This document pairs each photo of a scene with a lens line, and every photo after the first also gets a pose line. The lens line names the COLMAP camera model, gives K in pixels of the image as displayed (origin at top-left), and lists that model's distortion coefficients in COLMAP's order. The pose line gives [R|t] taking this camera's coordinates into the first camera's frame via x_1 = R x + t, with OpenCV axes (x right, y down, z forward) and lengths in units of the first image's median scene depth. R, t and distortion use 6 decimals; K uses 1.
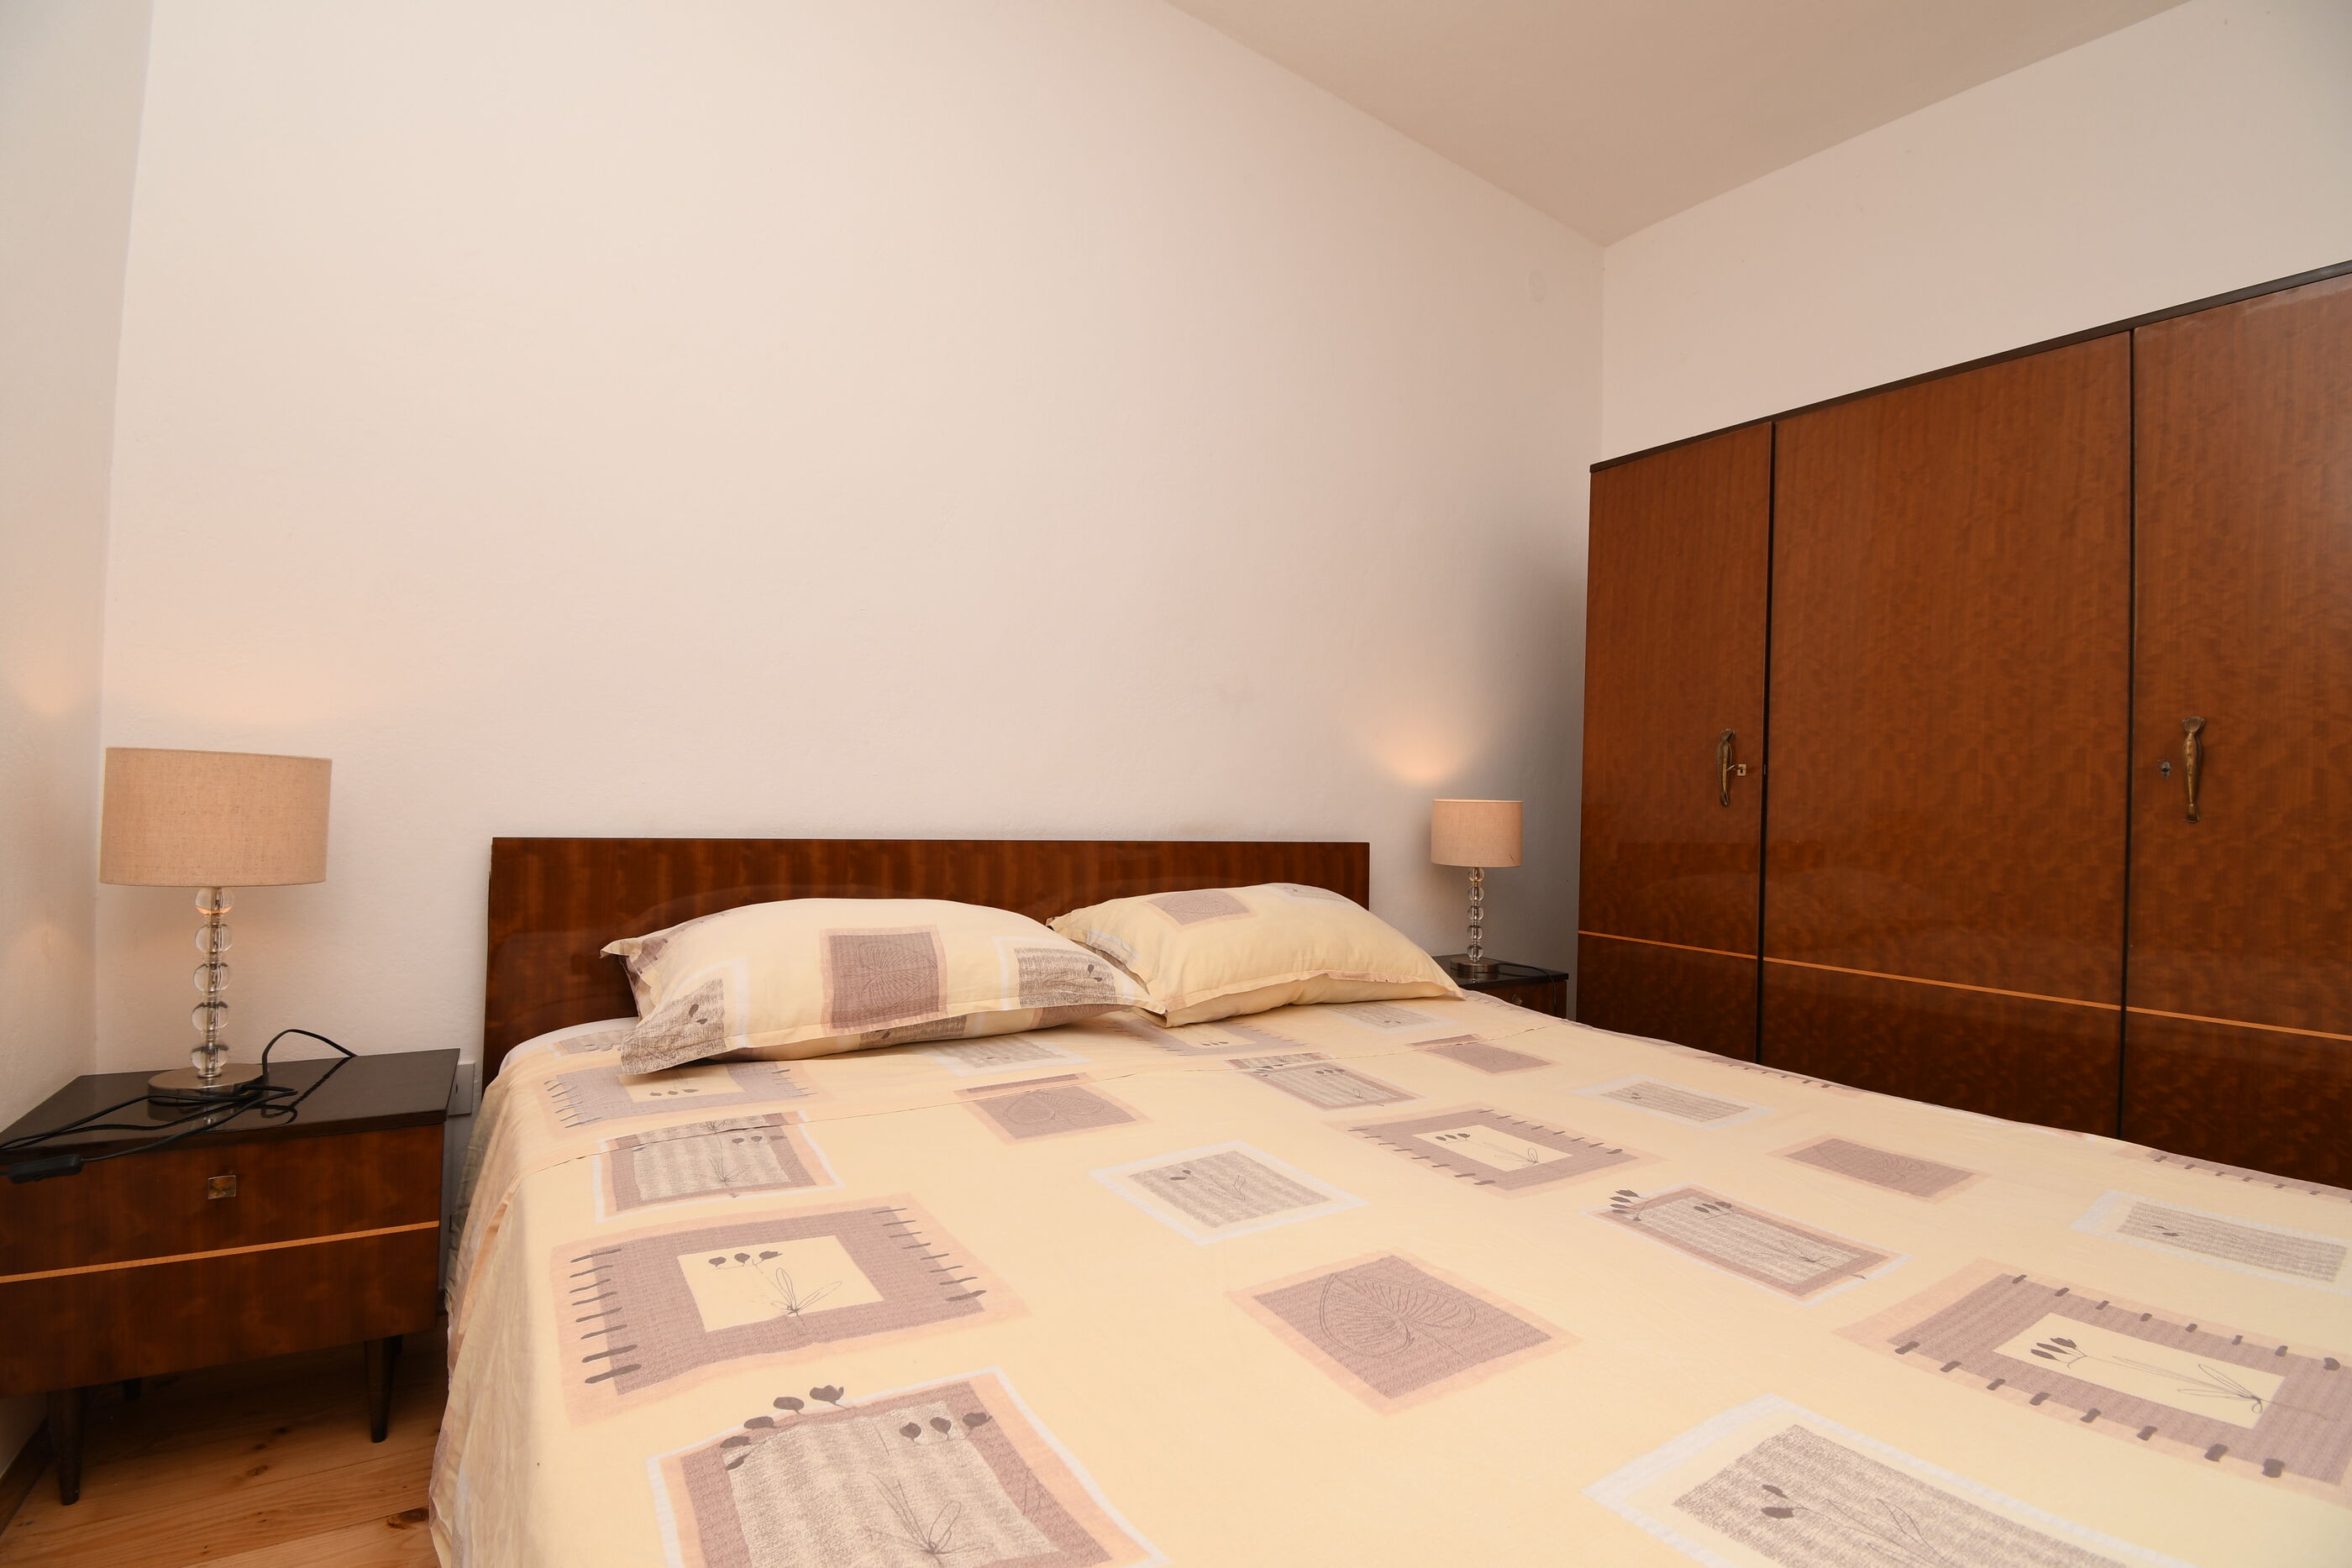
lens RADIAL K [[1032.8, 0, 1167.5], [0, 1032.8, 774.2], [0, 0, 1]] dist [0.019675, -0.025217]
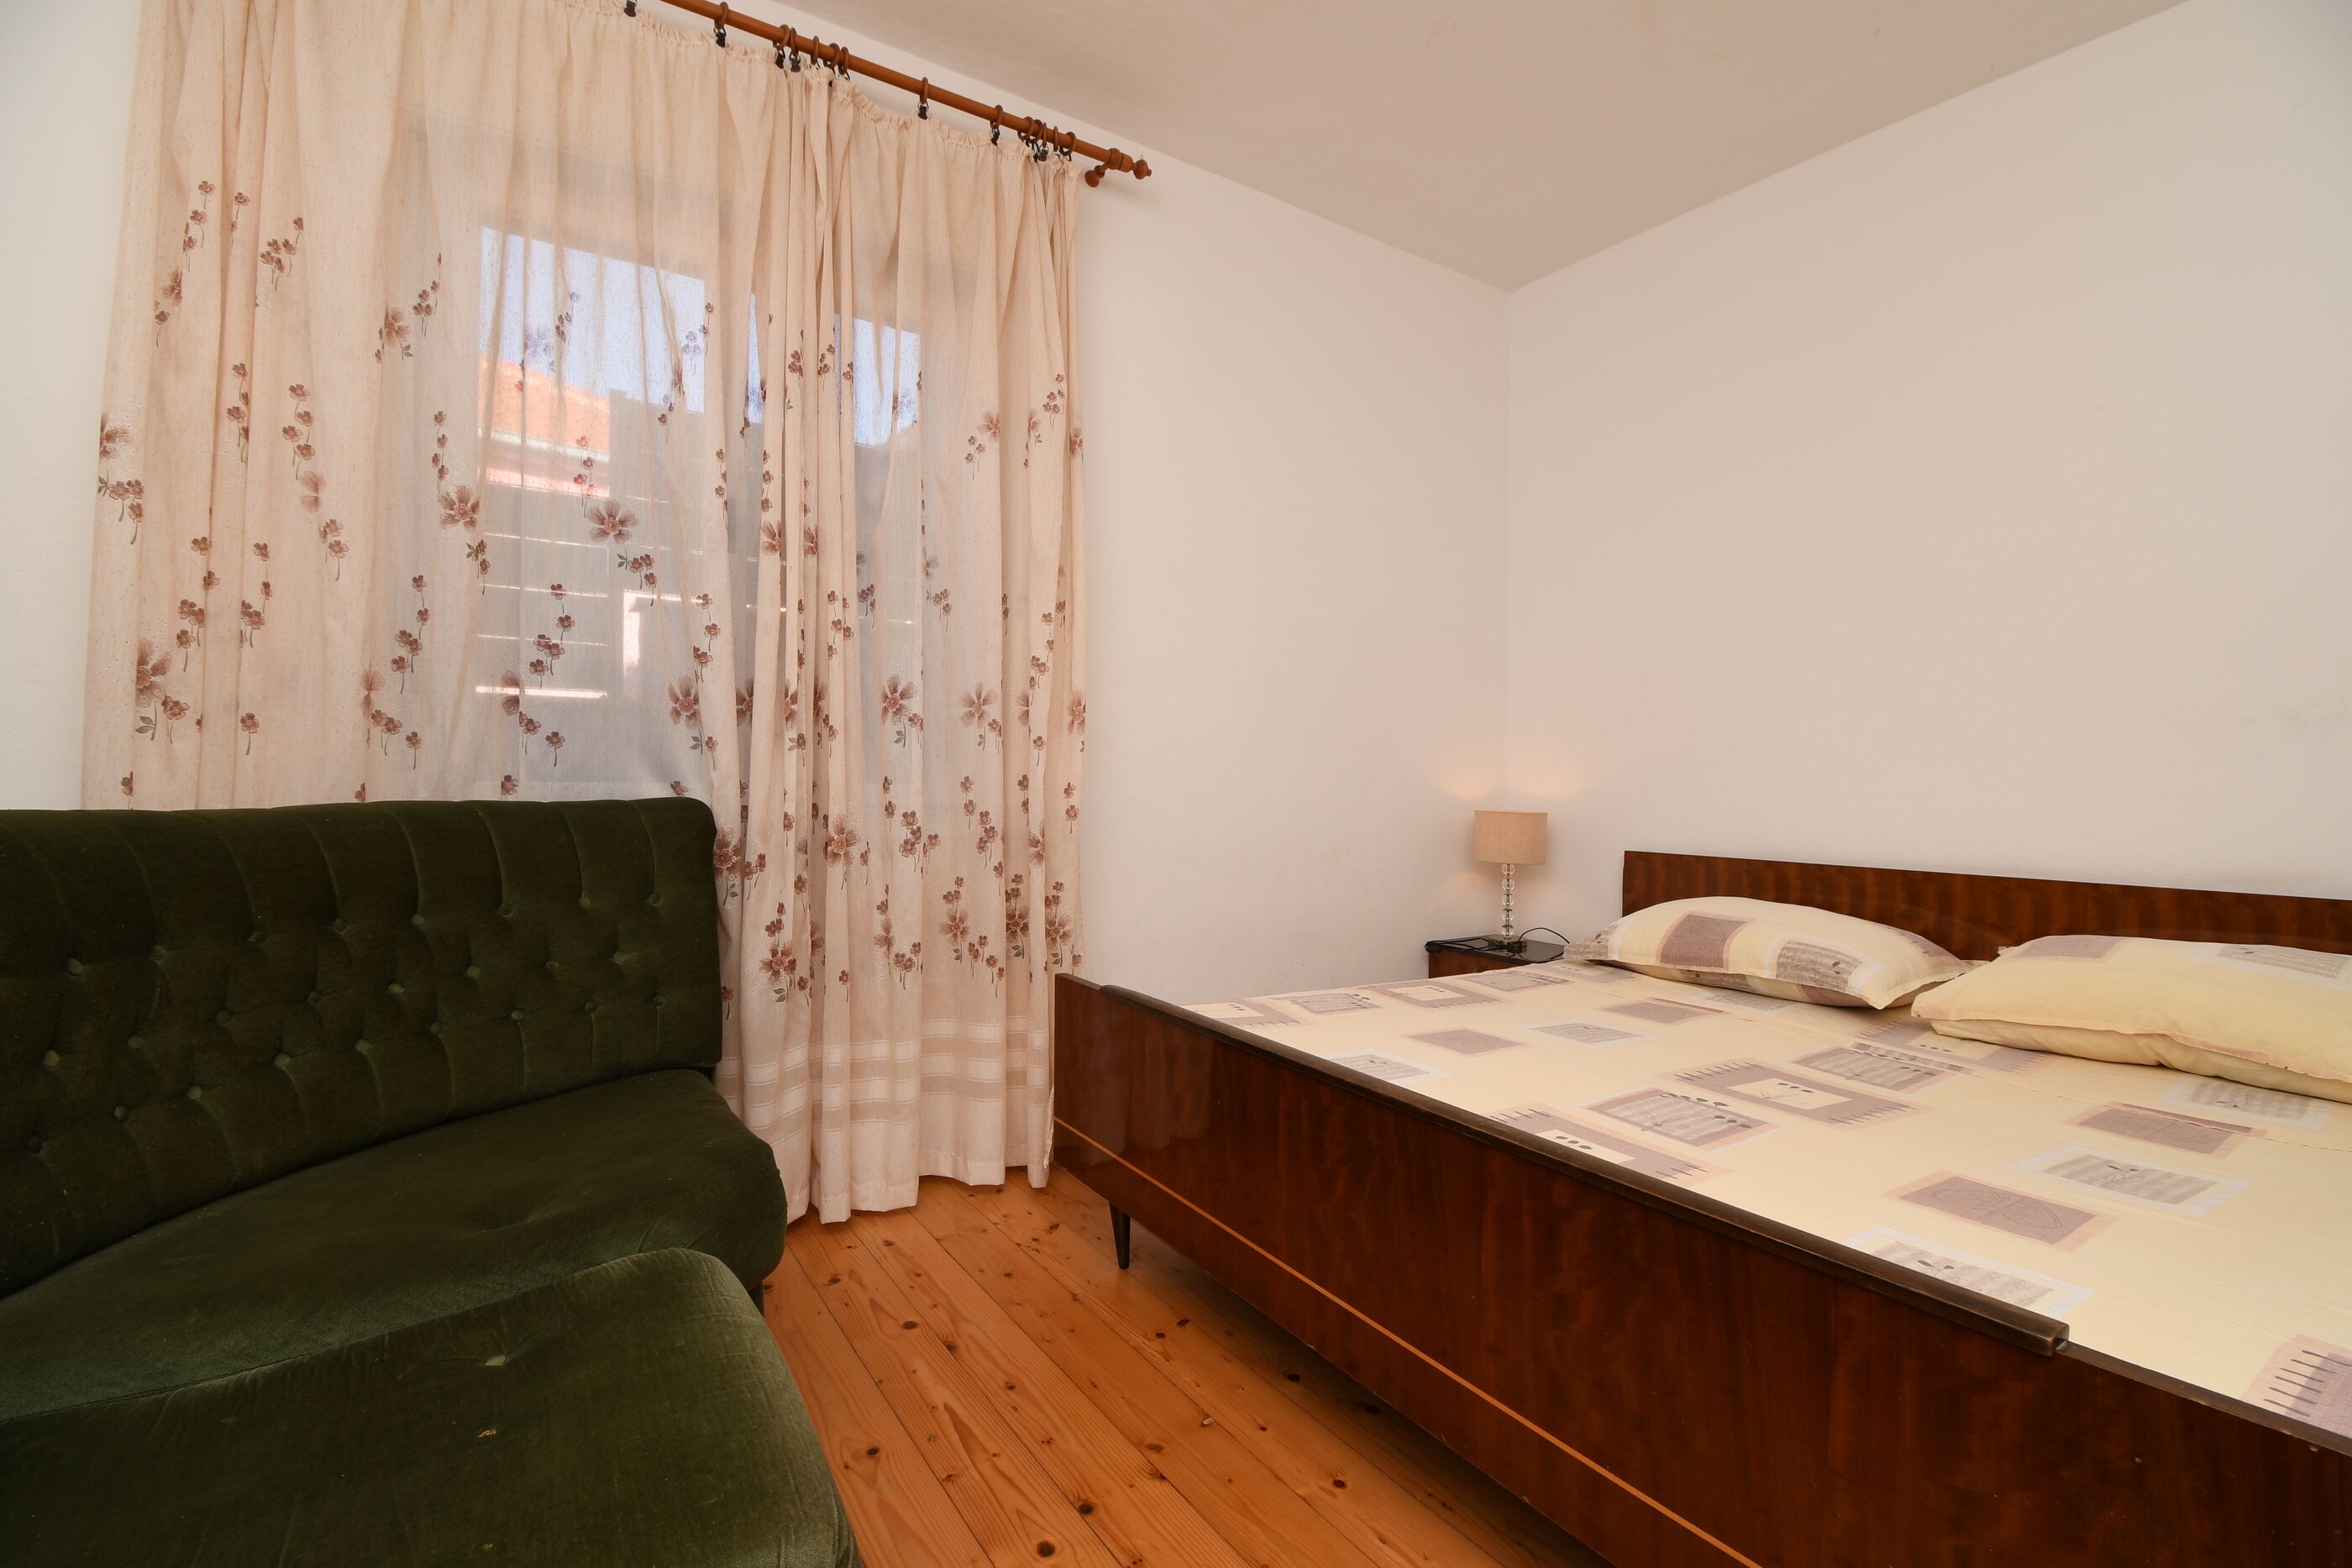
lens RADIAL K [[1032.8, 0, 1167.5], [0, 1032.8, 774.2], [0, 0, 1]] dist [0.019675, -0.025217]
pose [[0.000784, -0.037162, -0.999309, 1.368829], [0.012815, 0.999228, -0.037149, -0.022636], [0.999918, -0.012777, 0.001259, 0.133659]]
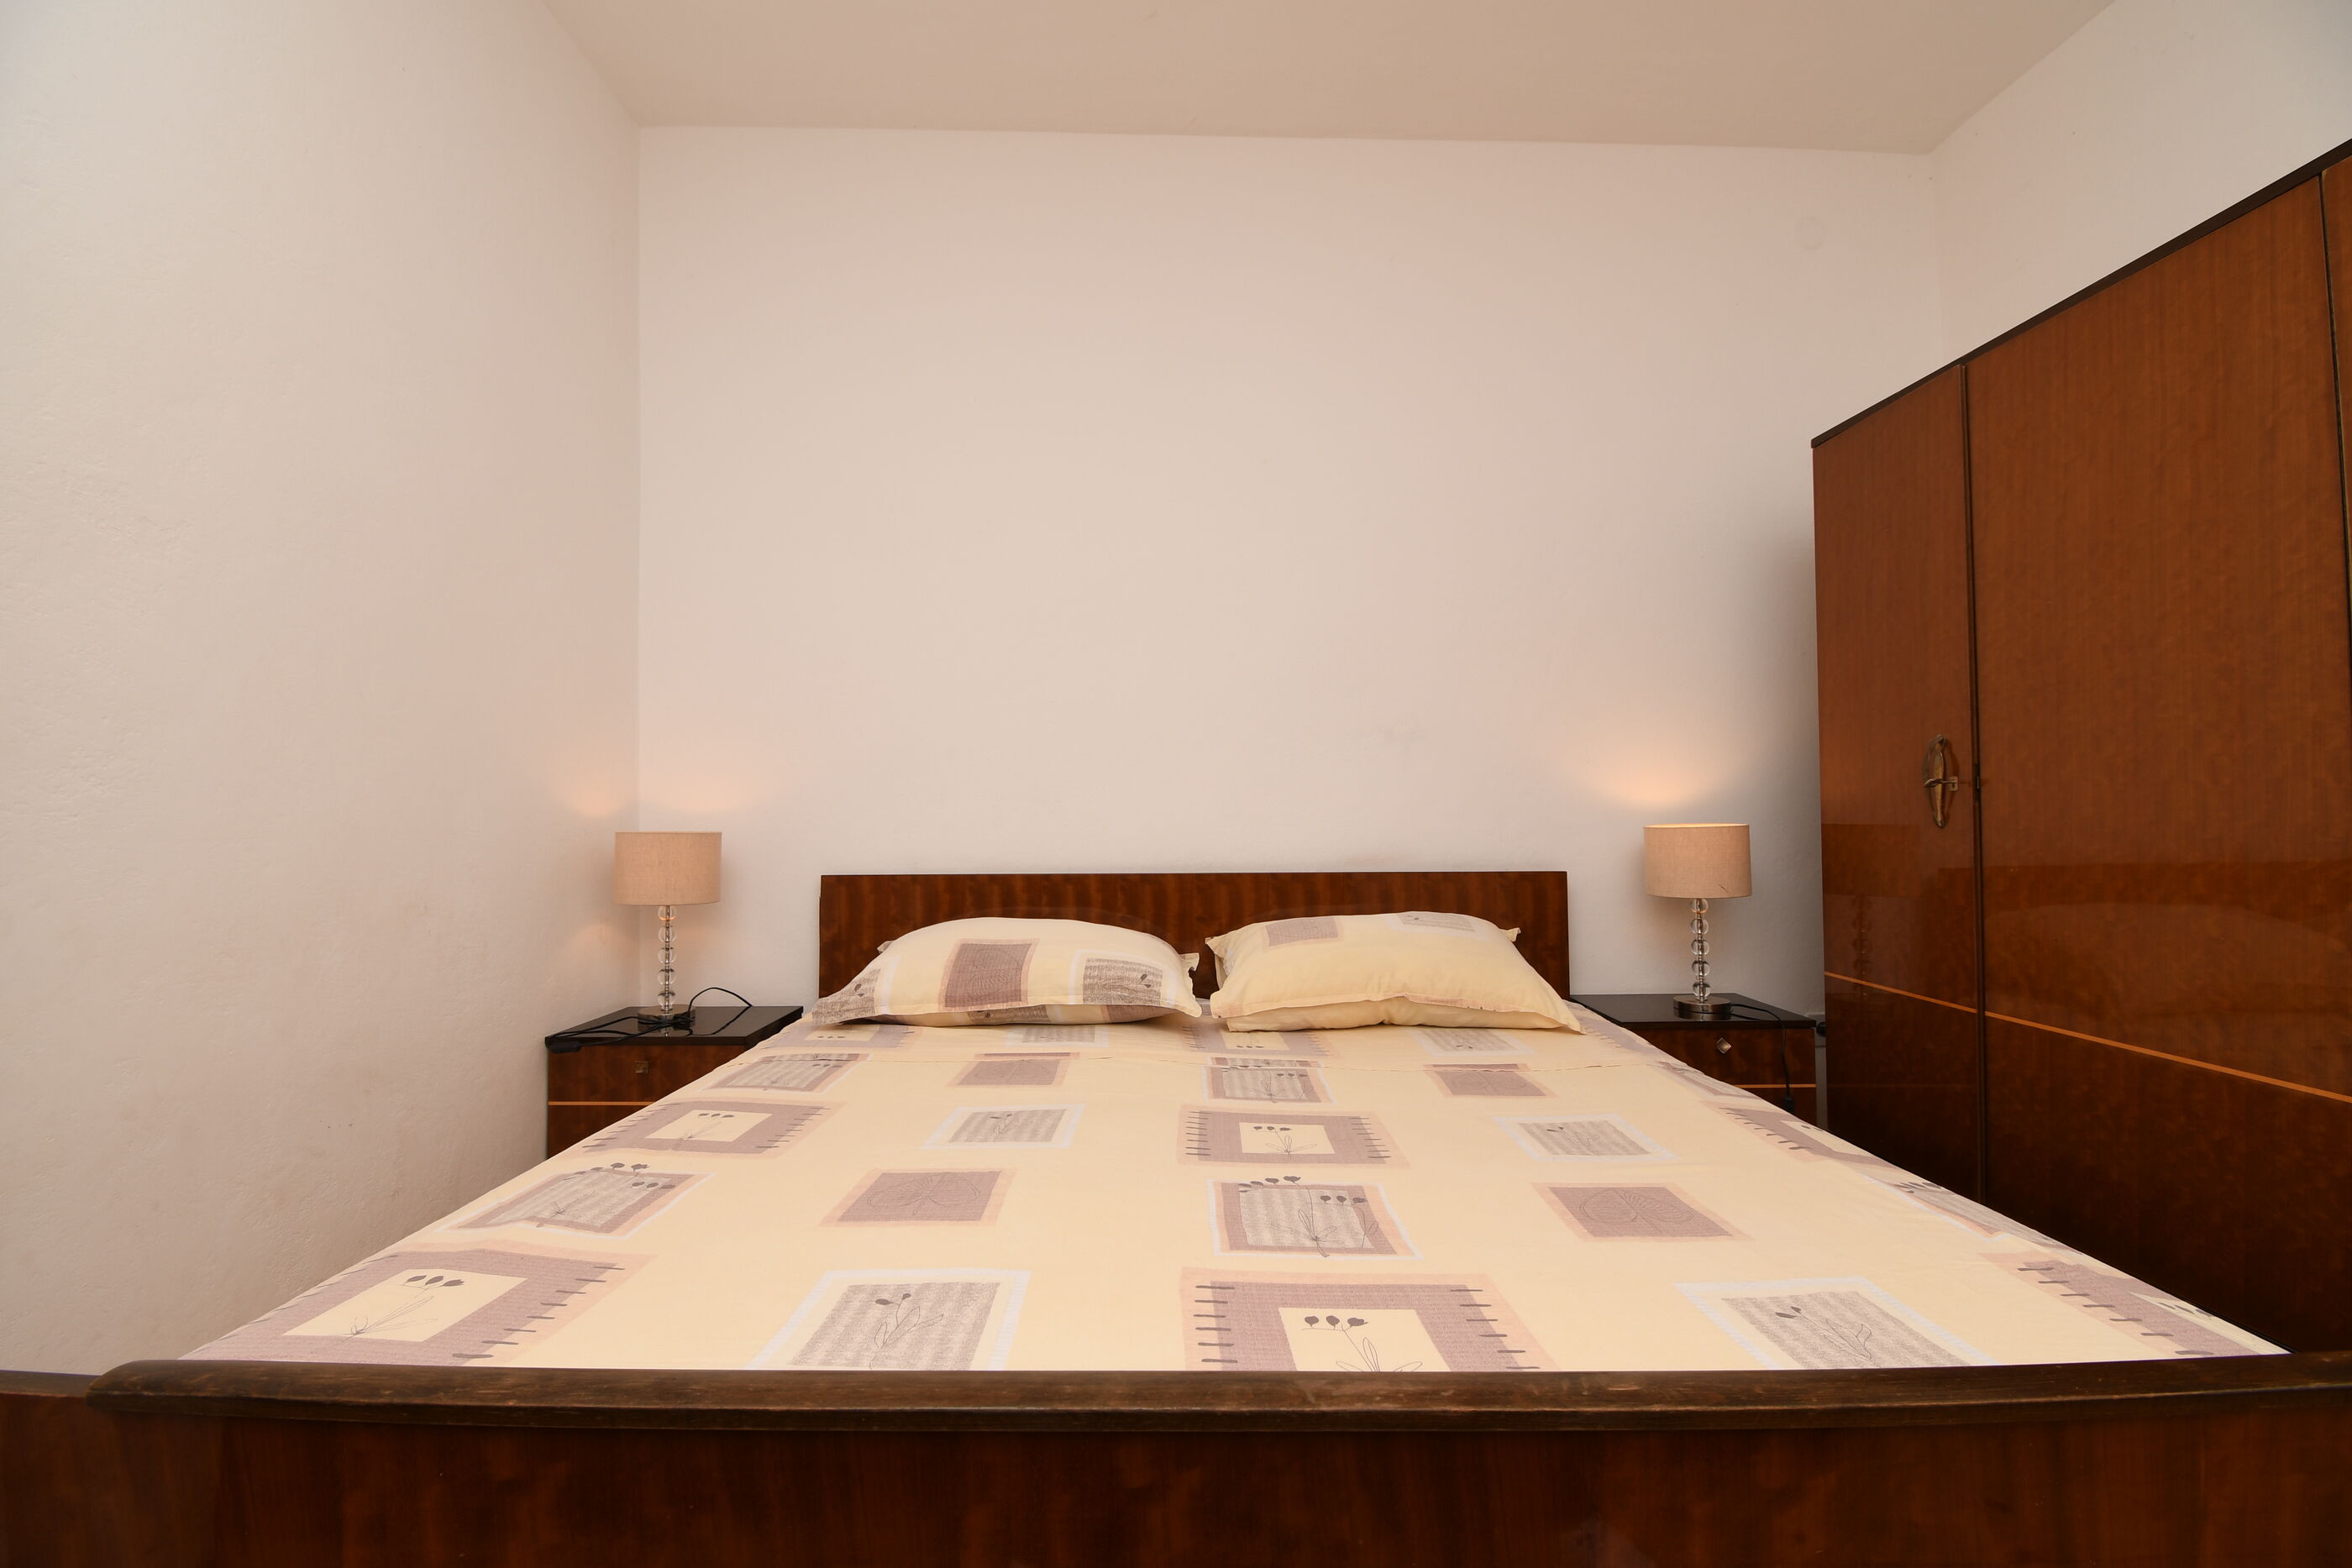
lens RADIAL K [[1032.8, 0, 1167.5], [0, 1032.8, 774.2], [0, 0, 1]] dist [0.019675, -0.025217]
pose [[0.840931, -0.055257, -0.538314, 0.685452], [0.045011, 0.998468, -0.032176, -0.019536], [0.539268, 0.002828, 0.842130, -0.056074]]
